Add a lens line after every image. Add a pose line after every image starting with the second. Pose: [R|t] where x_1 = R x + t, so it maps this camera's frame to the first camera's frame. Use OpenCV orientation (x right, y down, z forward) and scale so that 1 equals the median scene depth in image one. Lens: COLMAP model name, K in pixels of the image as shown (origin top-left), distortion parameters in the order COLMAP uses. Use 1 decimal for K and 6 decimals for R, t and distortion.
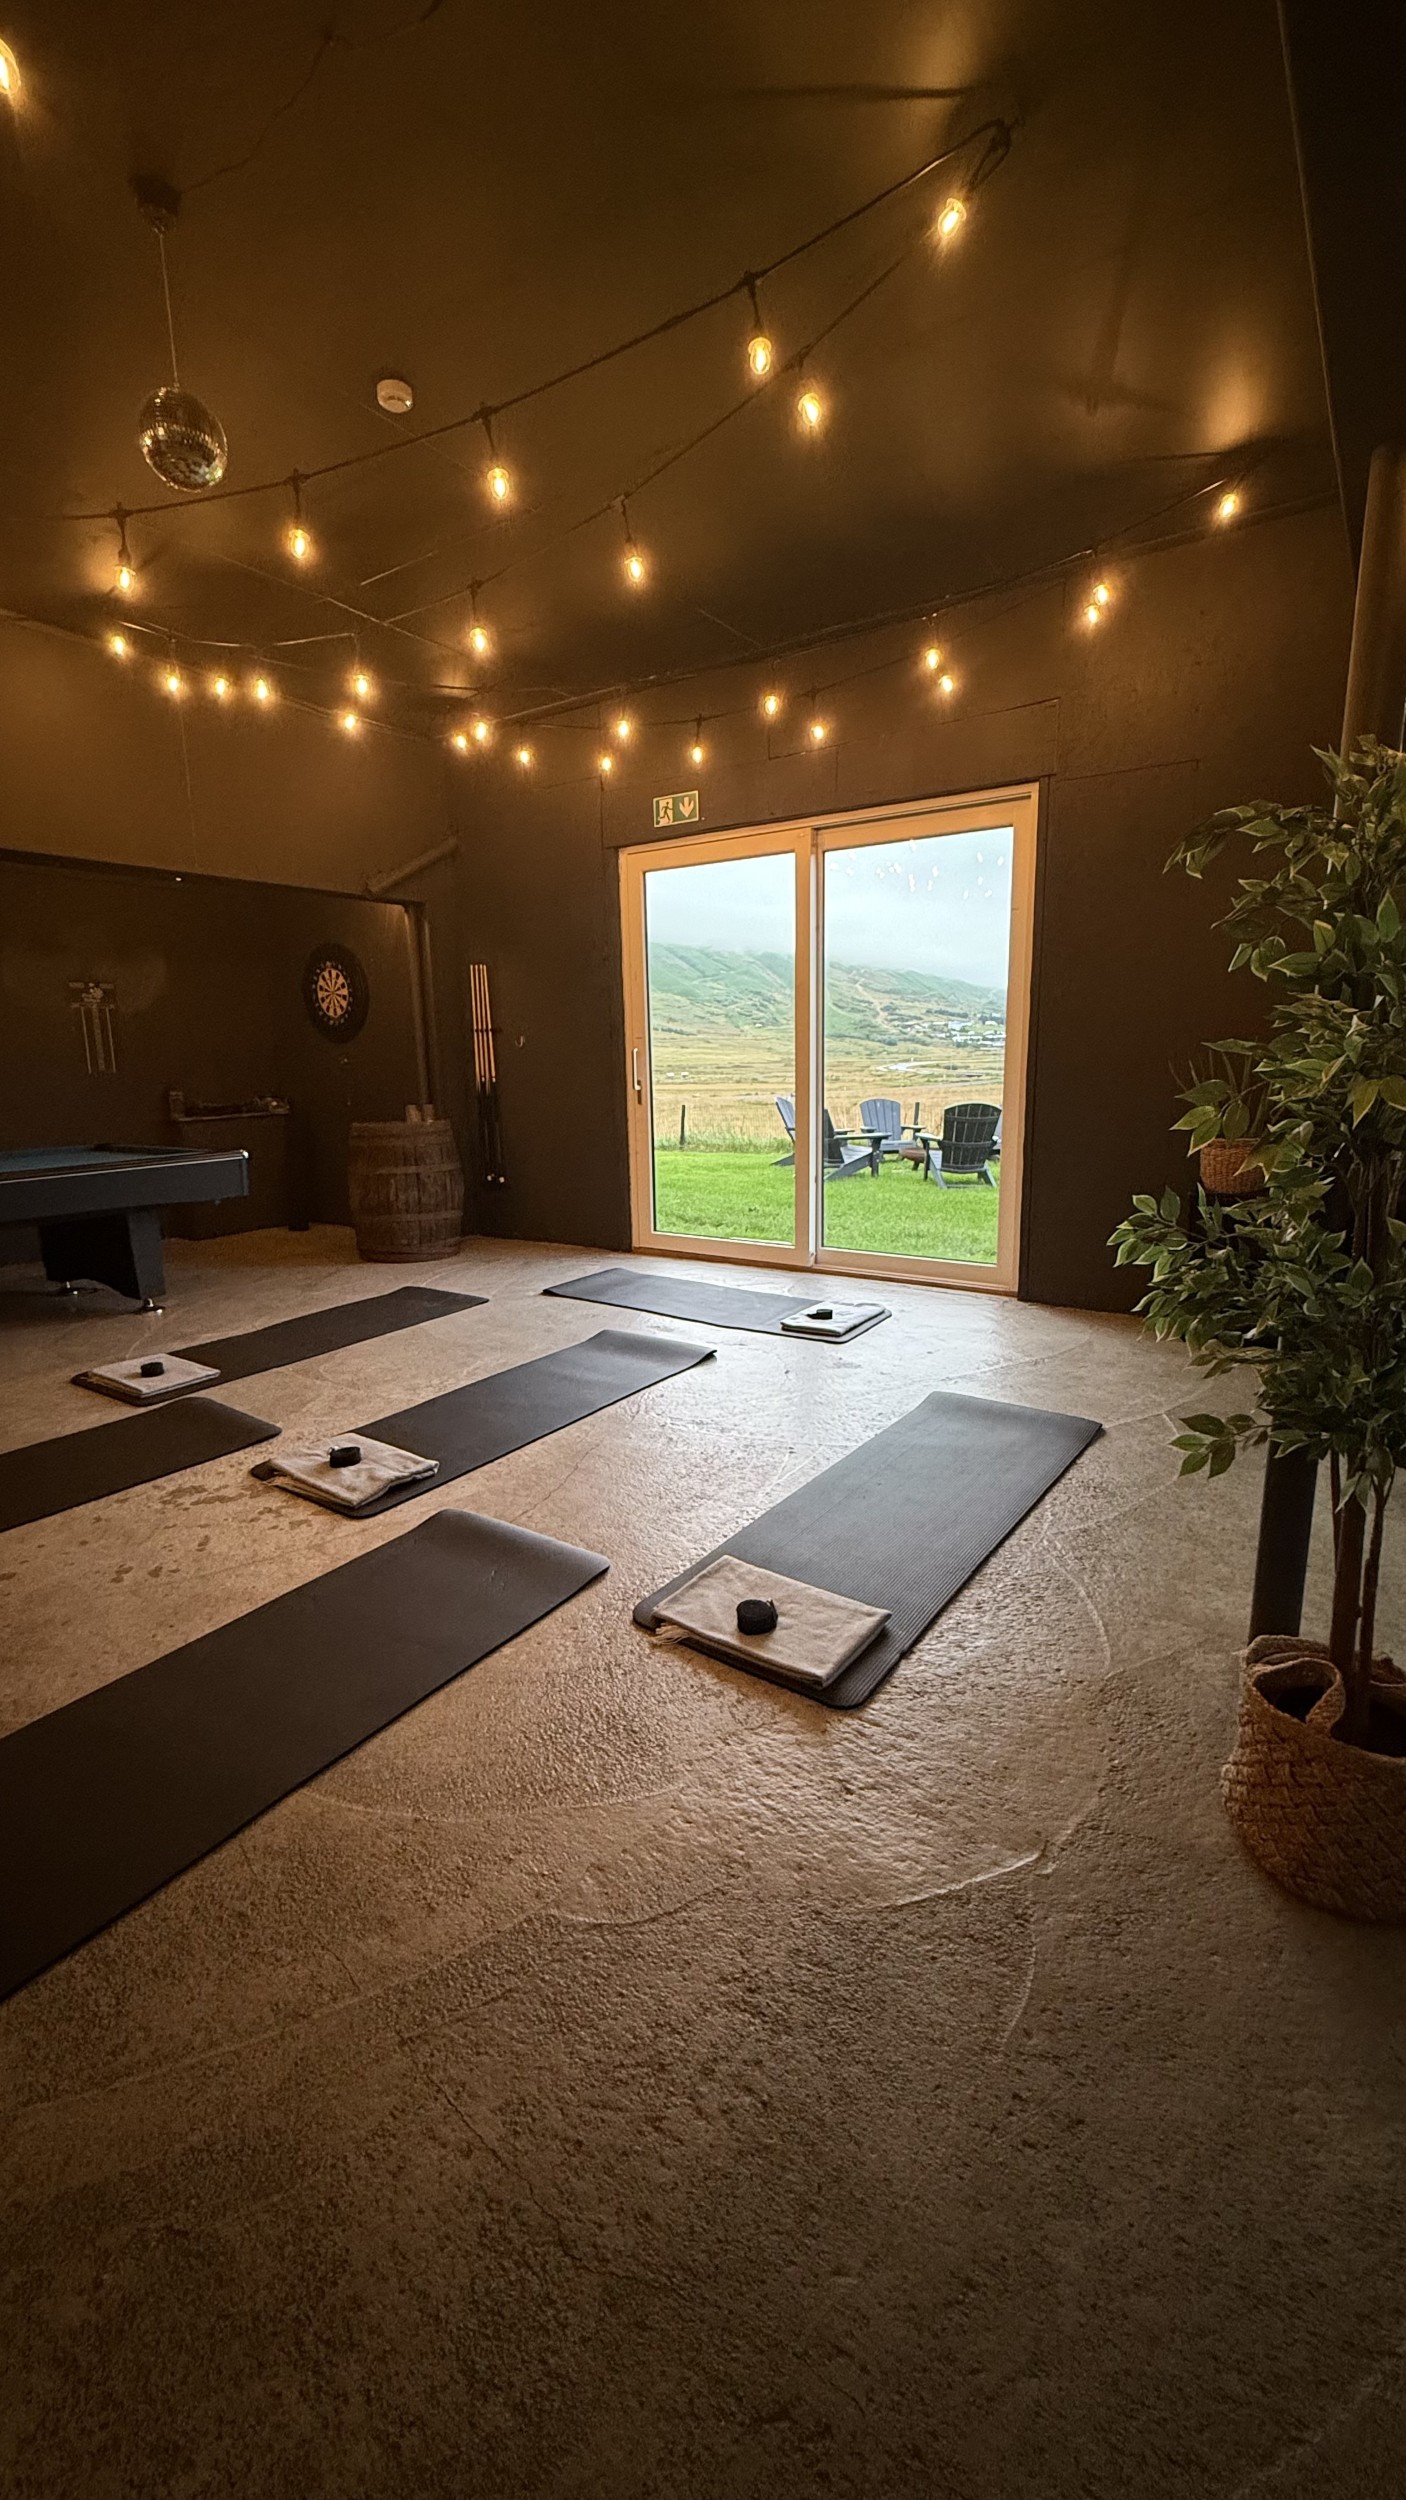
lens RADIAL K [[996.5, 0, 703.6], [0, 996.5, 1253.7], [0, 0, 1]] dist [-0.002169, 0.000336]
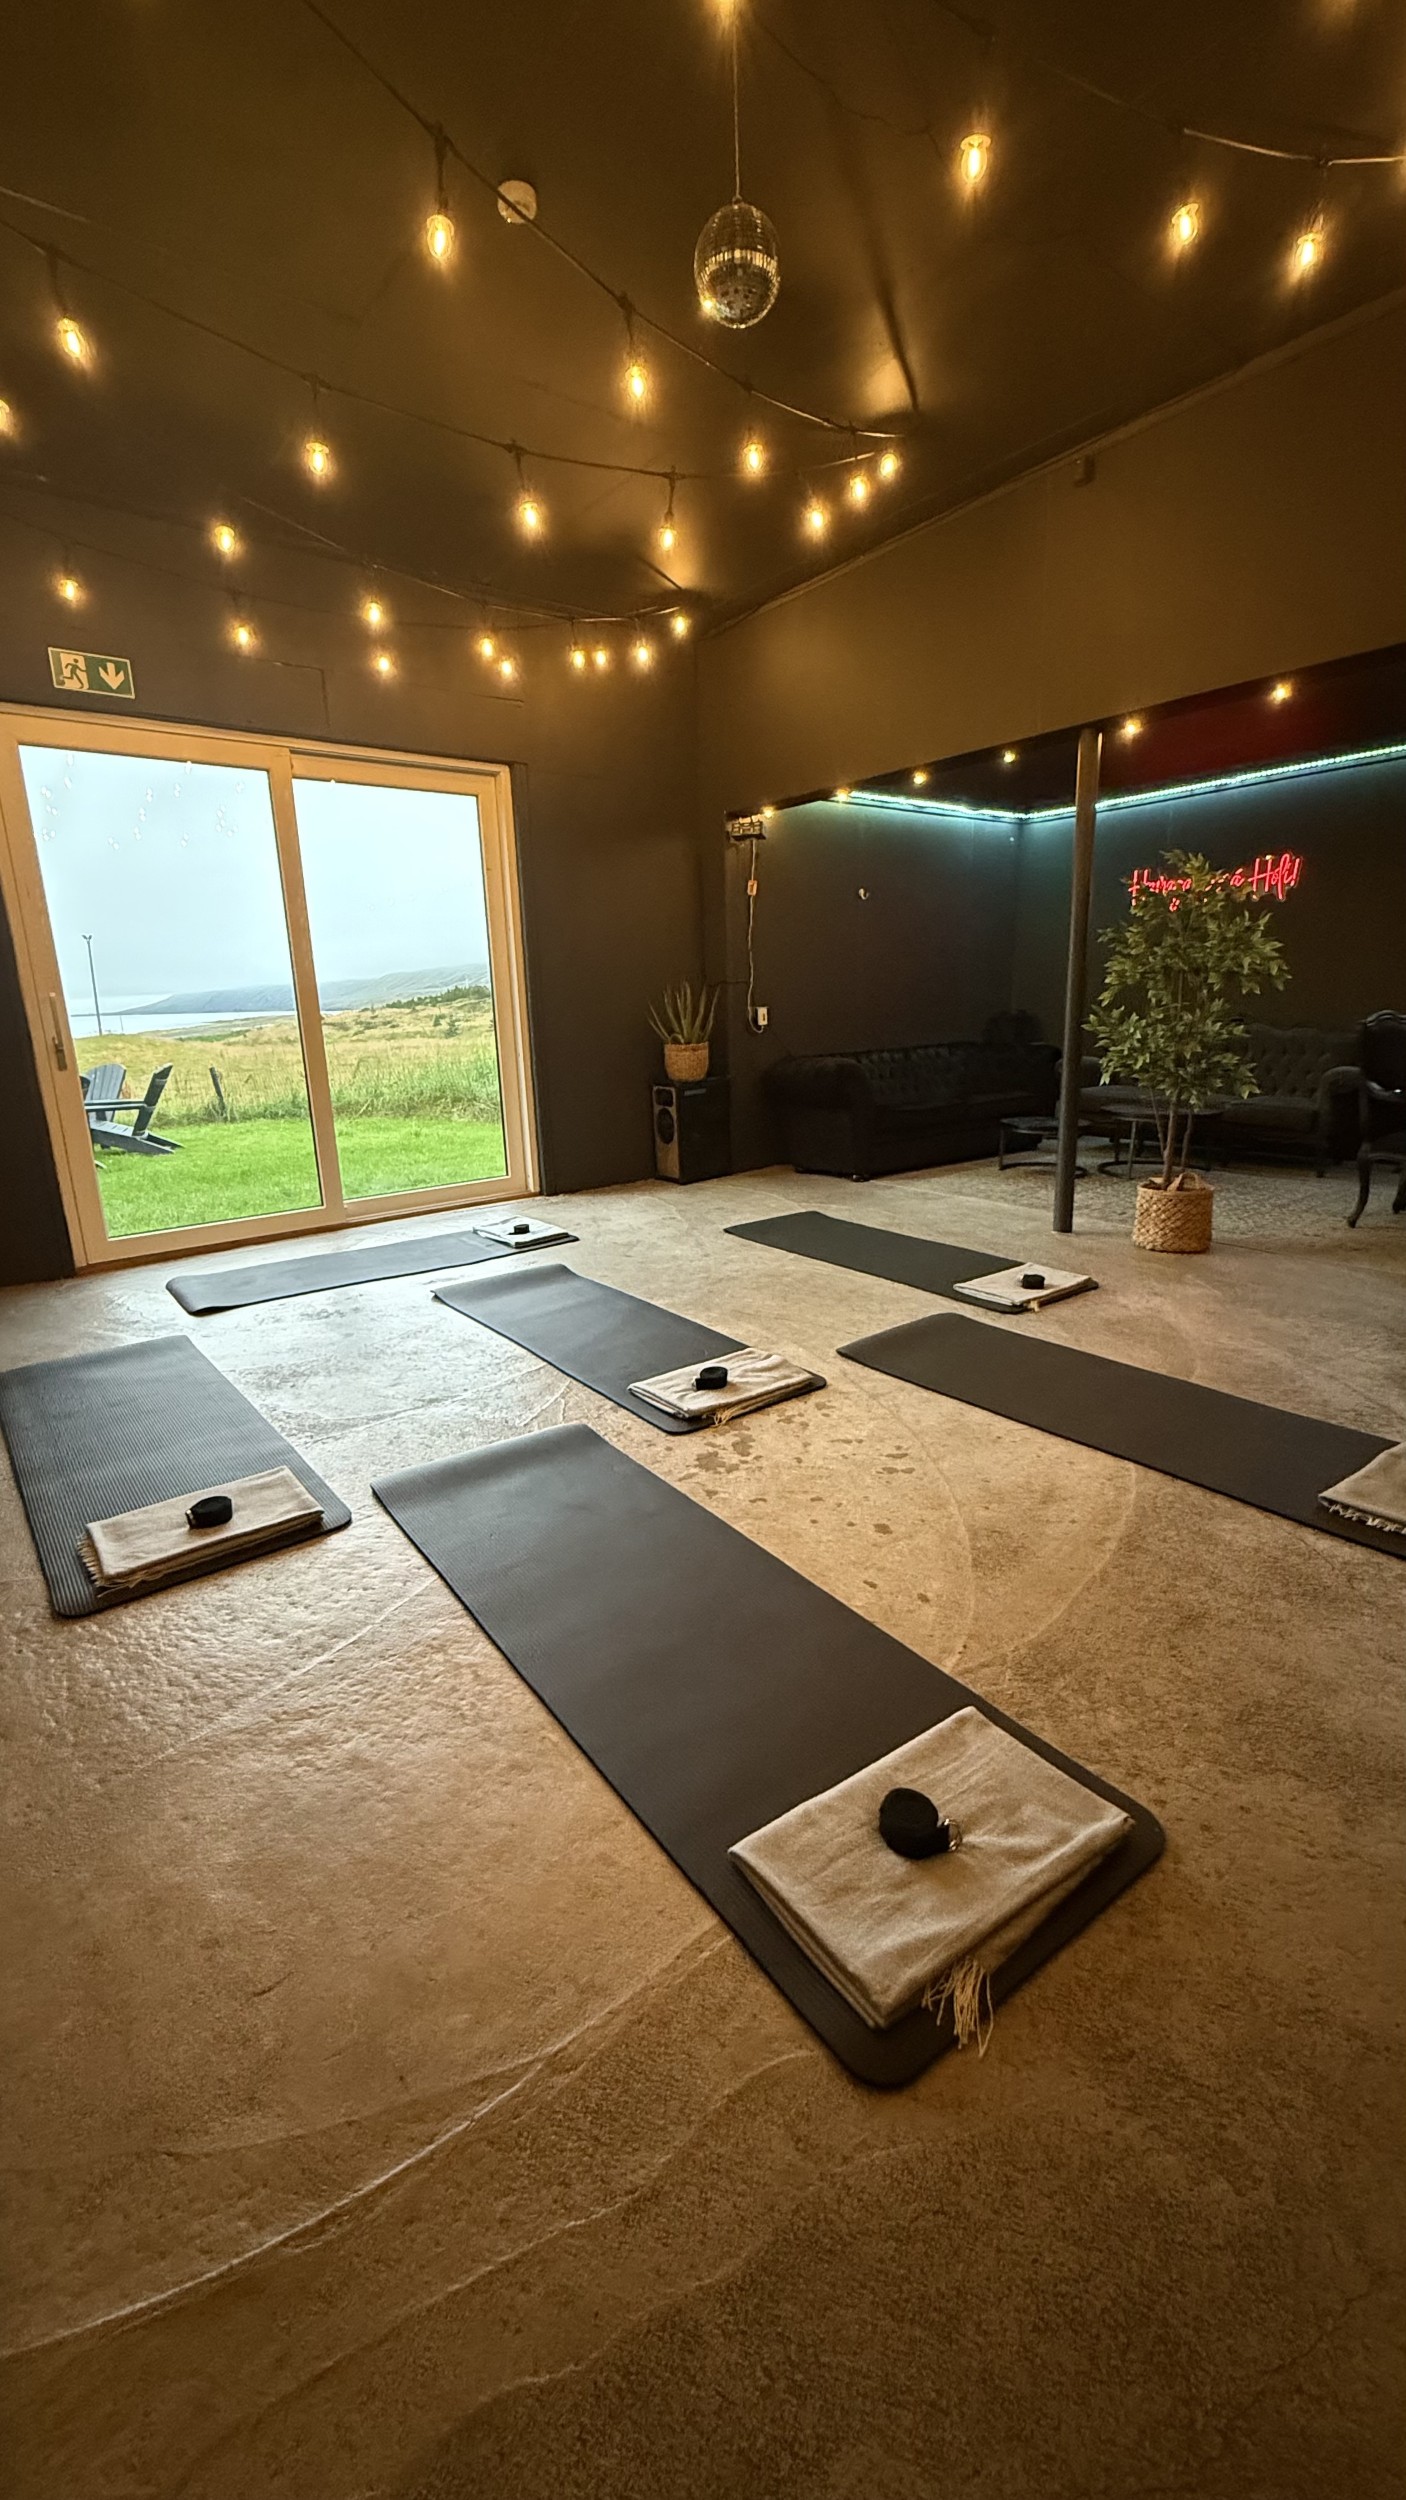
lens RADIAL K [[996.5, 0, 708.9], [0, 996.5, 1251.0], [0, 0, 1]] dist [-0.002169, 0.000336]
pose [[0.294246, -0.229082, 0.927869, -0.734908], [0.221137, 0.960822, 0.167091, -0.046176], [-0.929794, 0.156020, 0.333377, 0.394542]]
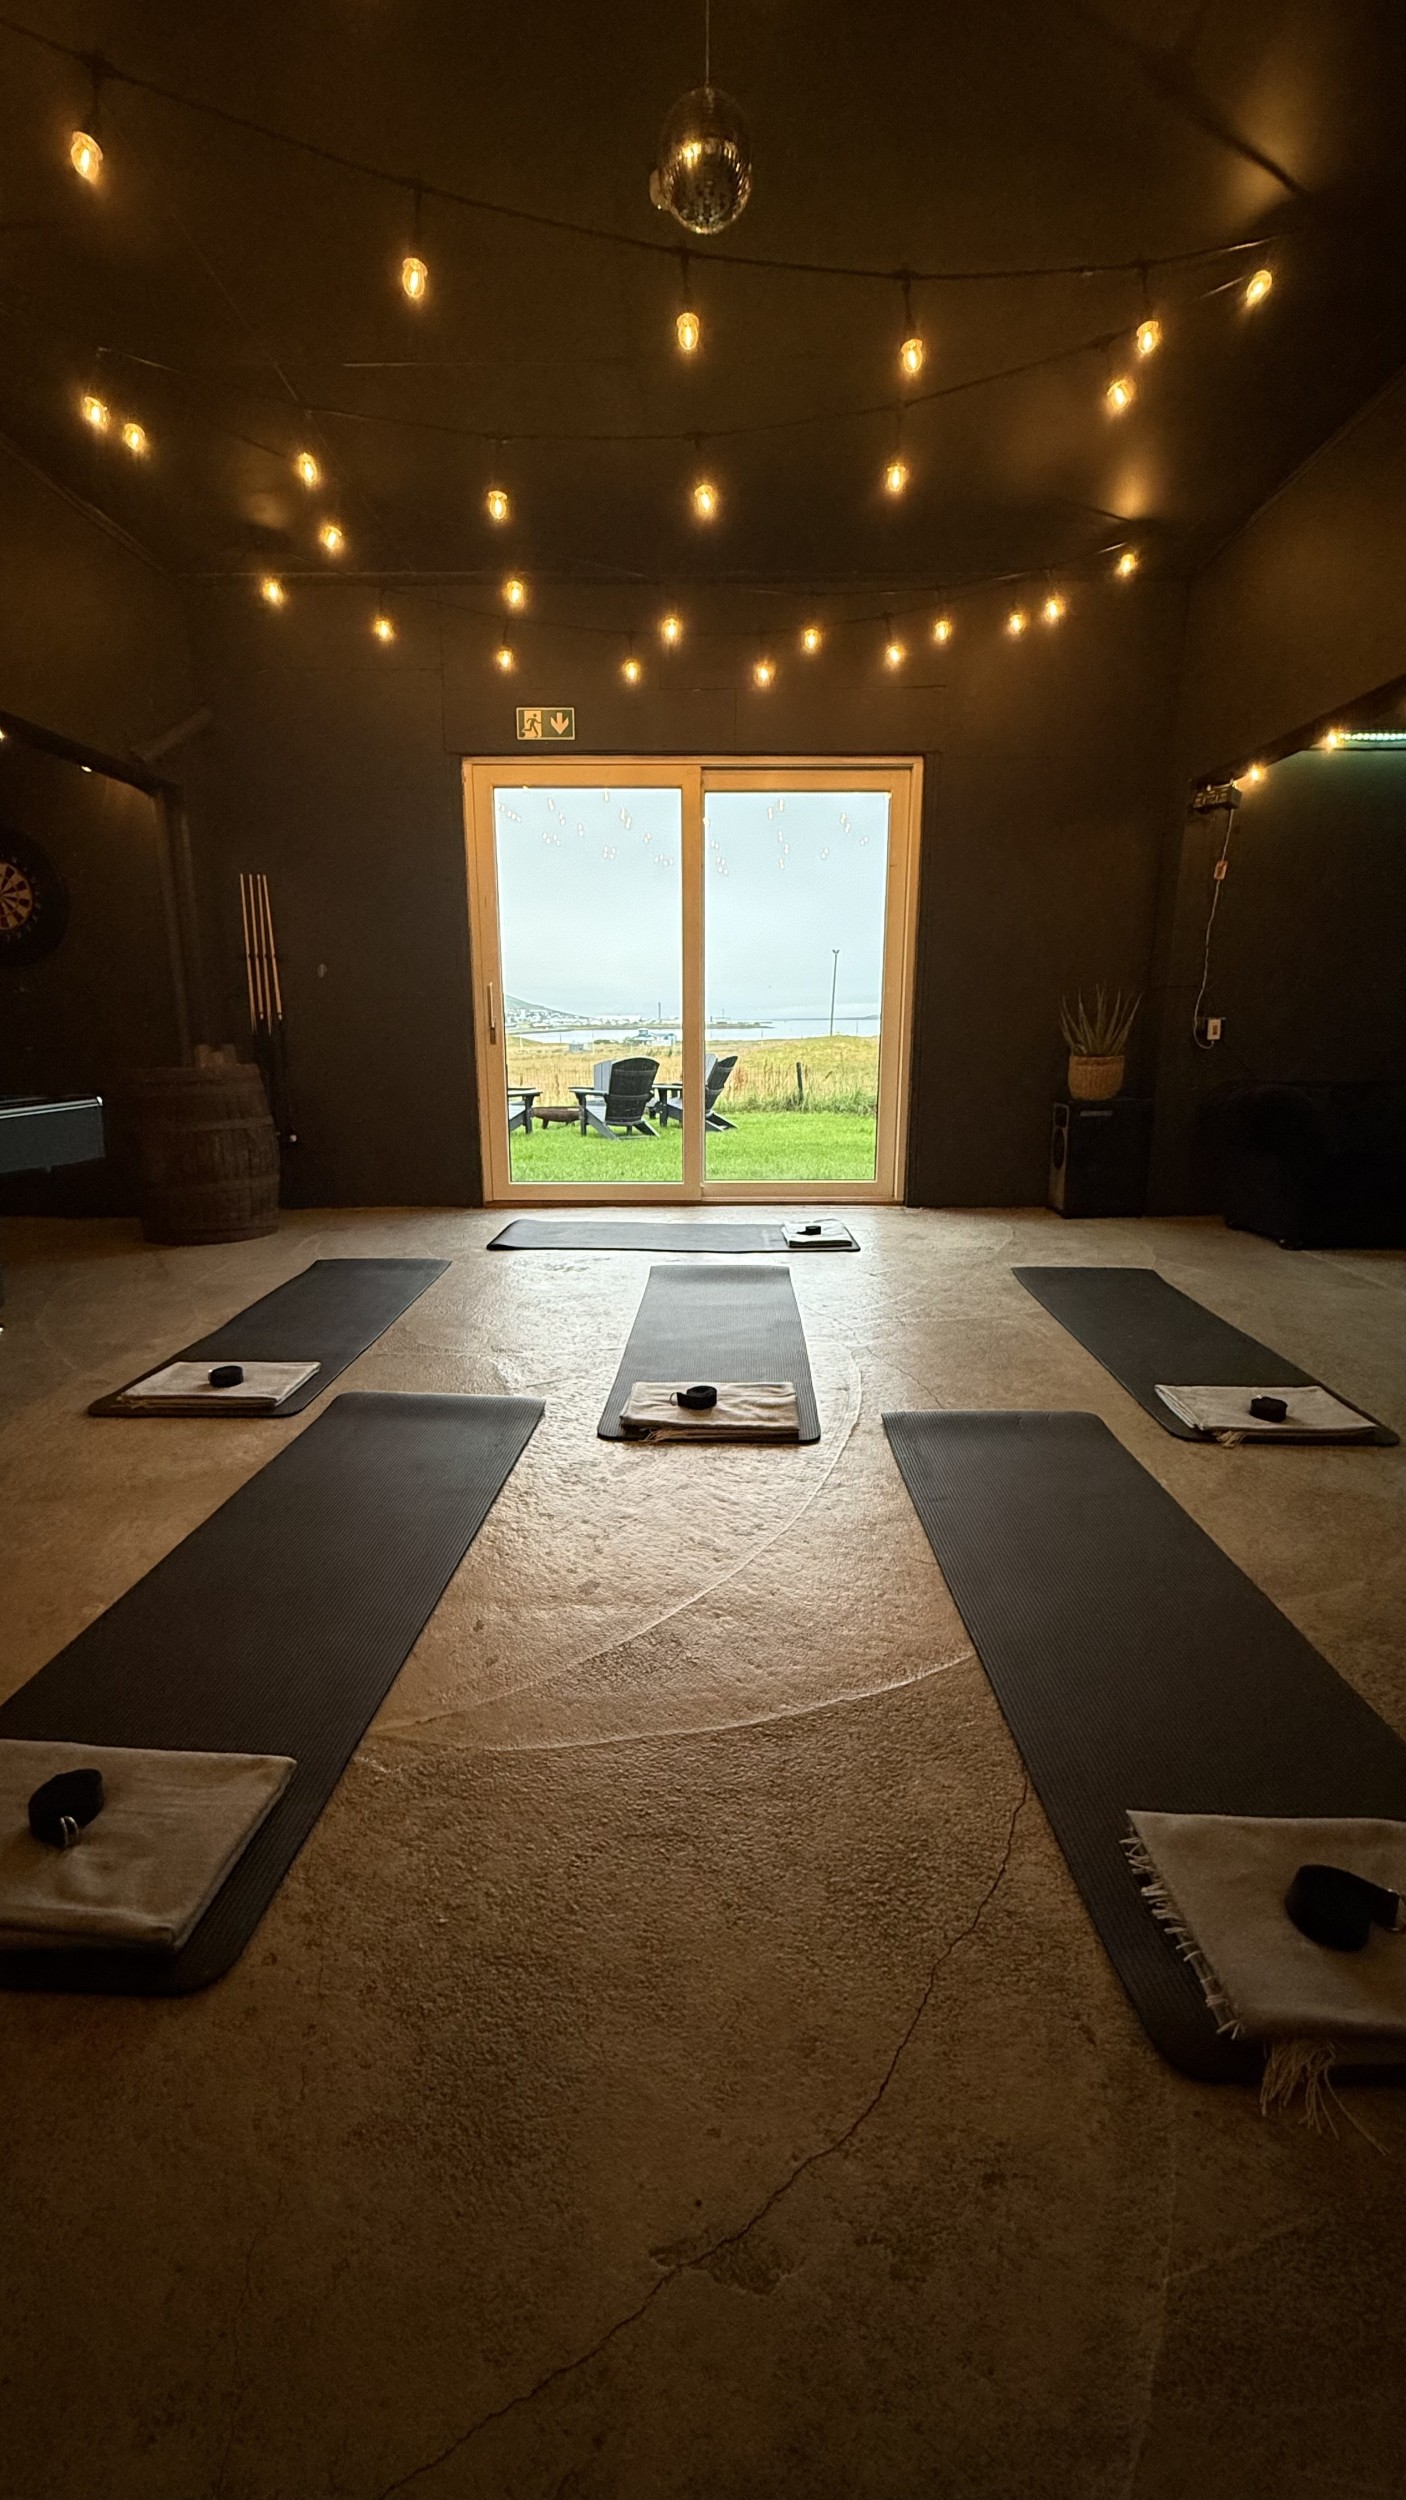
lens RADIAL K [[996.5, 0, 702.2], [0, 996.5, 1250.7], [0, 0, 1]] dist [-0.002169, 0.000336]
pose [[0.831255, -0.107532, 0.545392, -0.495365], [0.098526, 0.994079, 0.045829, 0.019594], [-0.547091, 0.015640, 0.836927, 0.149598]]
